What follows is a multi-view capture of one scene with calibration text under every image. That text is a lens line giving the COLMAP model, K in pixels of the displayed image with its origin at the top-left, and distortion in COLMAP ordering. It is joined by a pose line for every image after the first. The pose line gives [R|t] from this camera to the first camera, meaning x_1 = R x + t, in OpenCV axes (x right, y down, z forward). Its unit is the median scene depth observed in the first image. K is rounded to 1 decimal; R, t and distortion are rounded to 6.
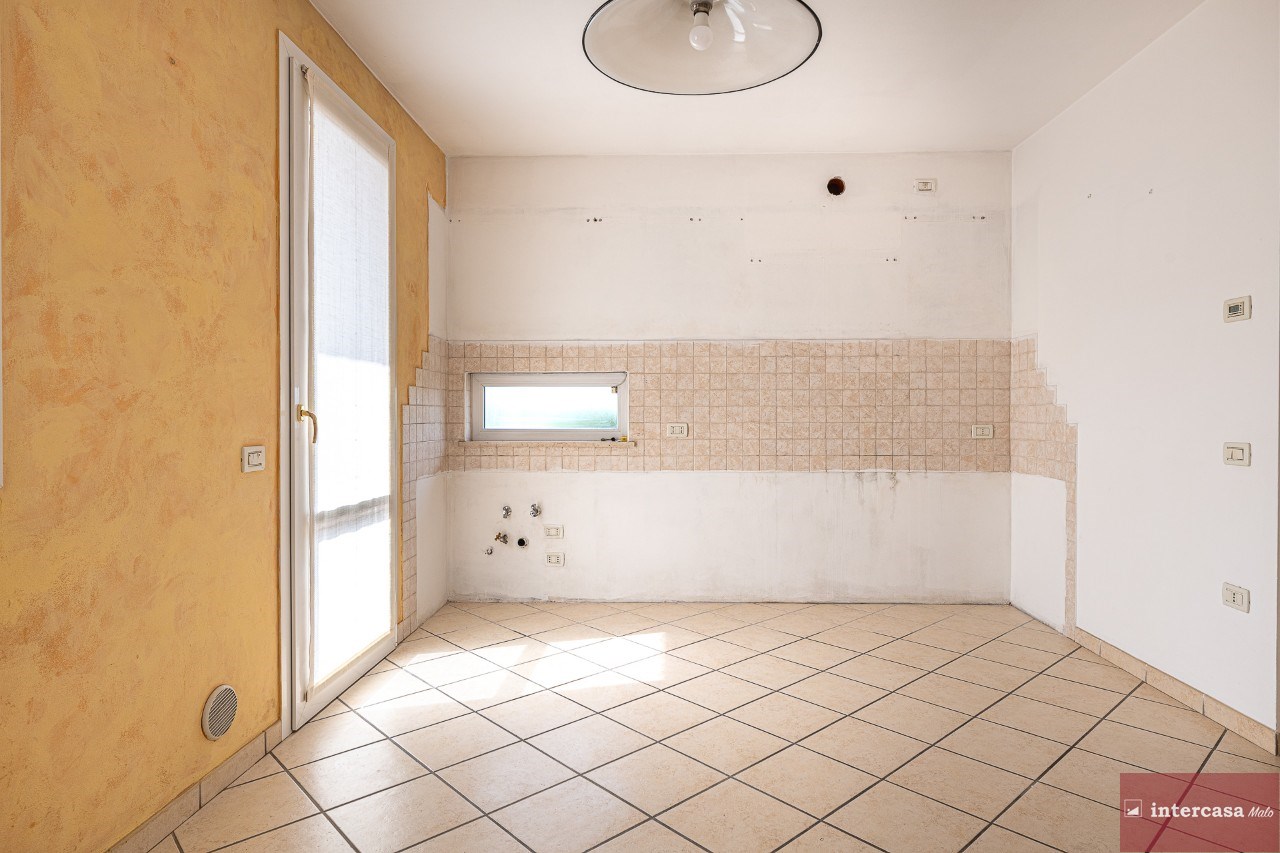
lens RADIAL K [[737.1, 0, 642.4], [0, 737.1, 420.6], [0, 0, 1]] dist [-0.009647, 0.001004]
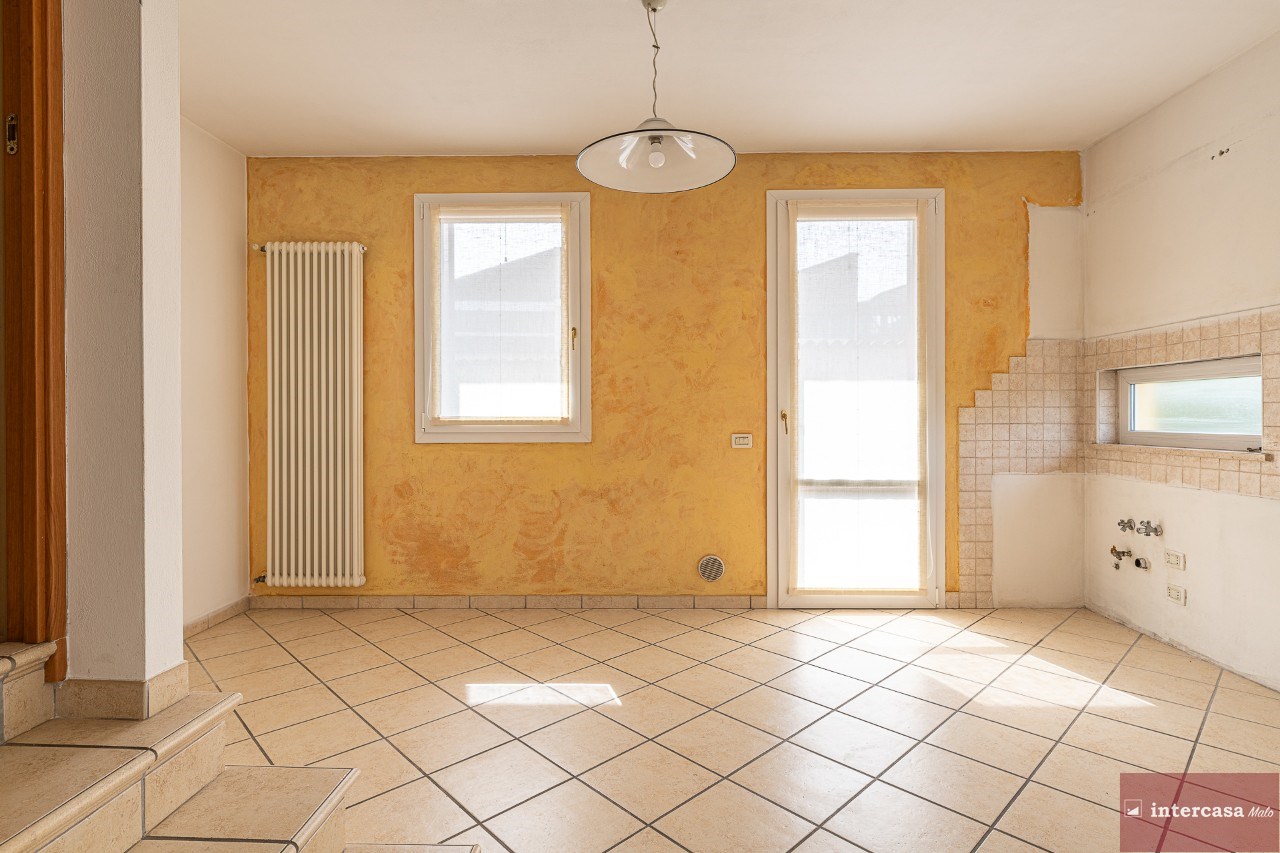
lens RADIAL K [[652.1, 0, 648.9], [0, 652.1, 419.2], [0, 0, 1]] dist [-0.002527, -0.000519]
pose [[0.002893, 0.004319, -0.999986, 0.951520], [-0.004217, 0.999982, 0.004307, -0.006333], [0.999987, 0.004204, 0.002911, 0.676197]]
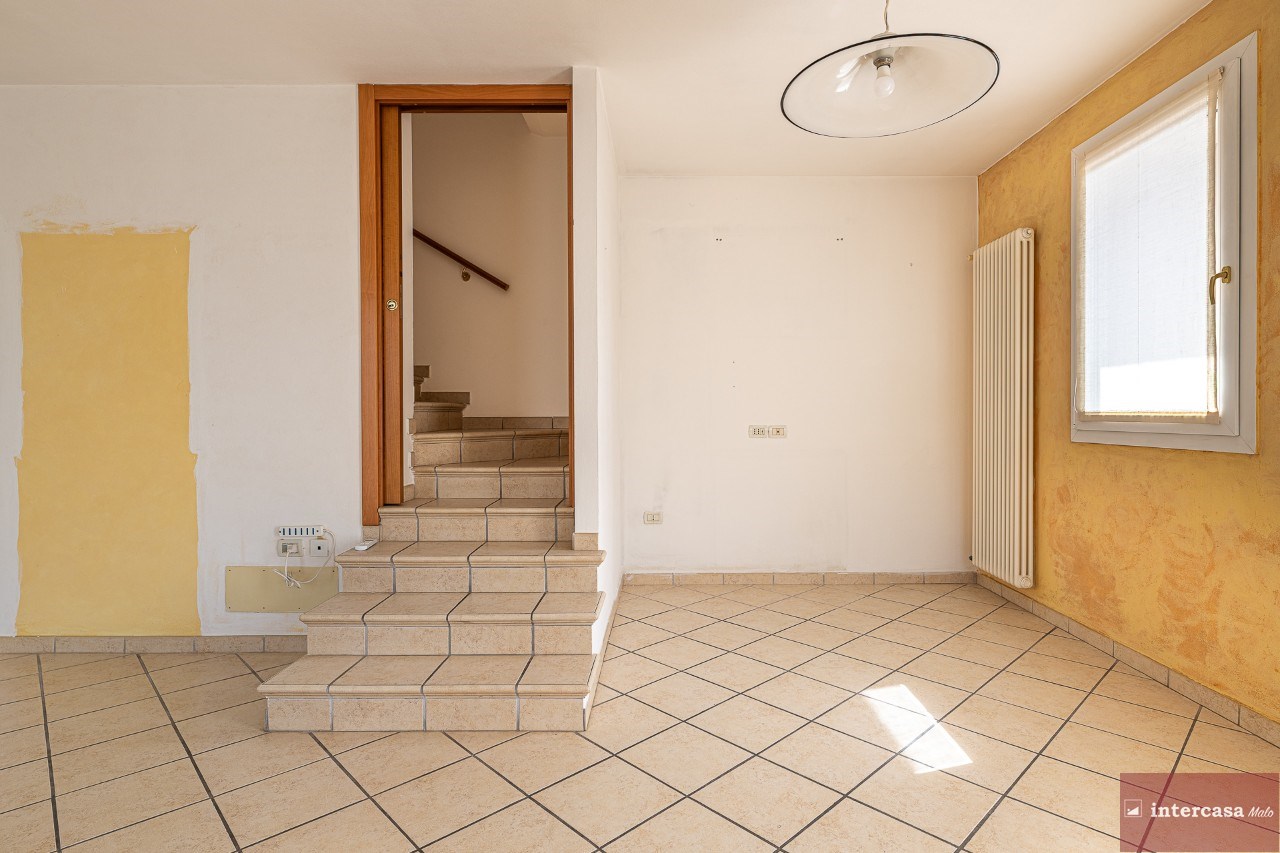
lens RADIAL K [[652.1, 0, 647.0], [0, 652.1, 420.4], [0, 0, 1]] dist [-0.002527, -0.000519]
pose [[-0.999881, 0.005166, 0.014563, 0.296982], [0.005439, 0.999808, 0.018822, -0.013120], [-0.014463, 0.018899, -0.999717, 1.408090]]
